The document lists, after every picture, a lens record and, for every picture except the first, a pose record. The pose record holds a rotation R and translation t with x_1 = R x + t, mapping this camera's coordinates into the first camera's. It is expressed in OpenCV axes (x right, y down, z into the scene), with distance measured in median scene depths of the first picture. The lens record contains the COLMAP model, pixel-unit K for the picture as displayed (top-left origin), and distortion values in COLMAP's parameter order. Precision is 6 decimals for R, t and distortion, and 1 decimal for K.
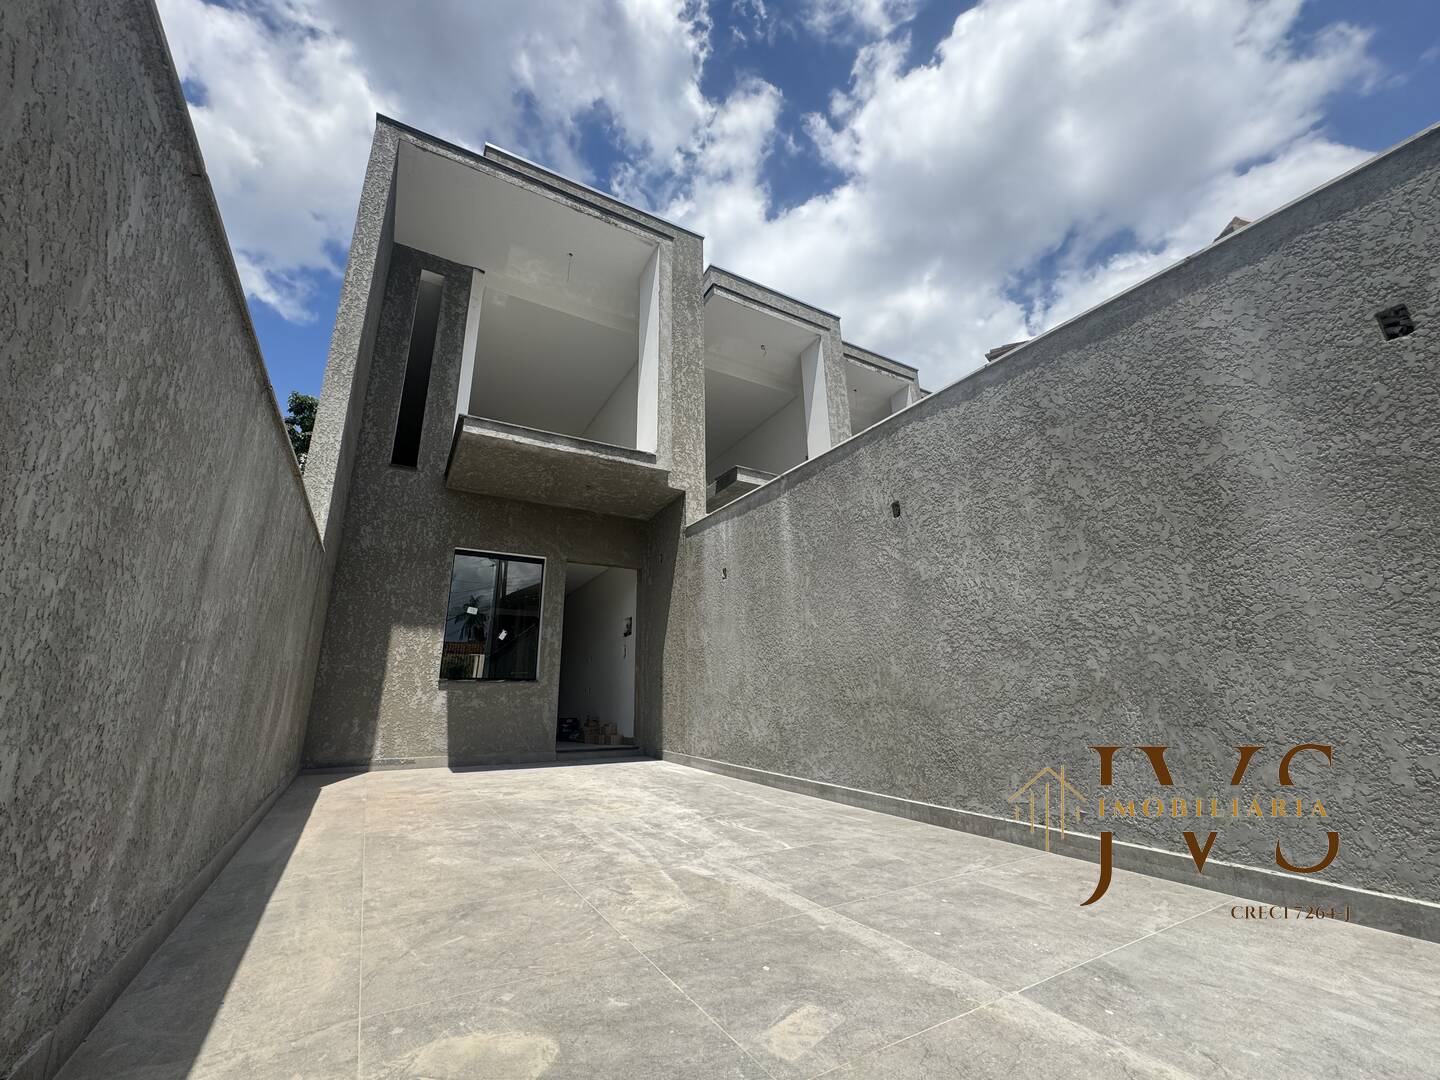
lens RADIAL K [[578.6, 0, 719.8], [0, 578.6, 538.9], [0, 0, 1]] dist [-0.001063, 0.000127]
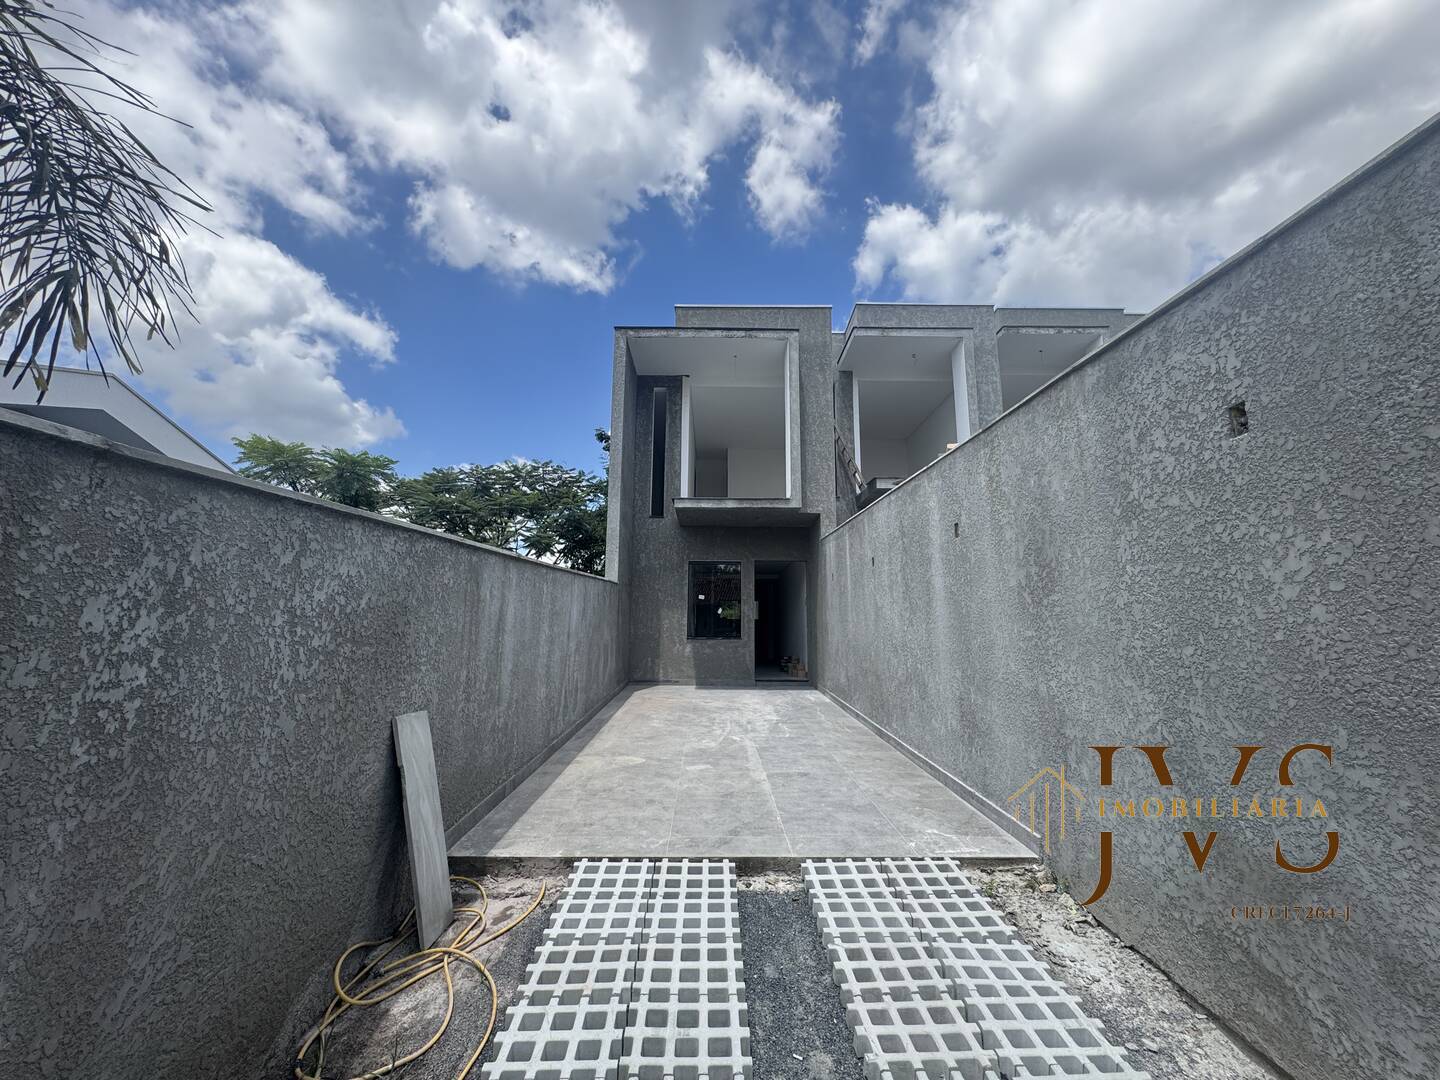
lens RADIAL K [[578.6, 0, 719.8], [0, 578.6, 538.9], [0, 0, 1]] dist [-0.001063, 0.000127]
pose [[0.872810, -0.056862, -0.484736, 0.447219], [0.120646, 0.987504, 0.101396, -0.208294], [0.472913, -0.146981, 0.868763, -0.418134]]
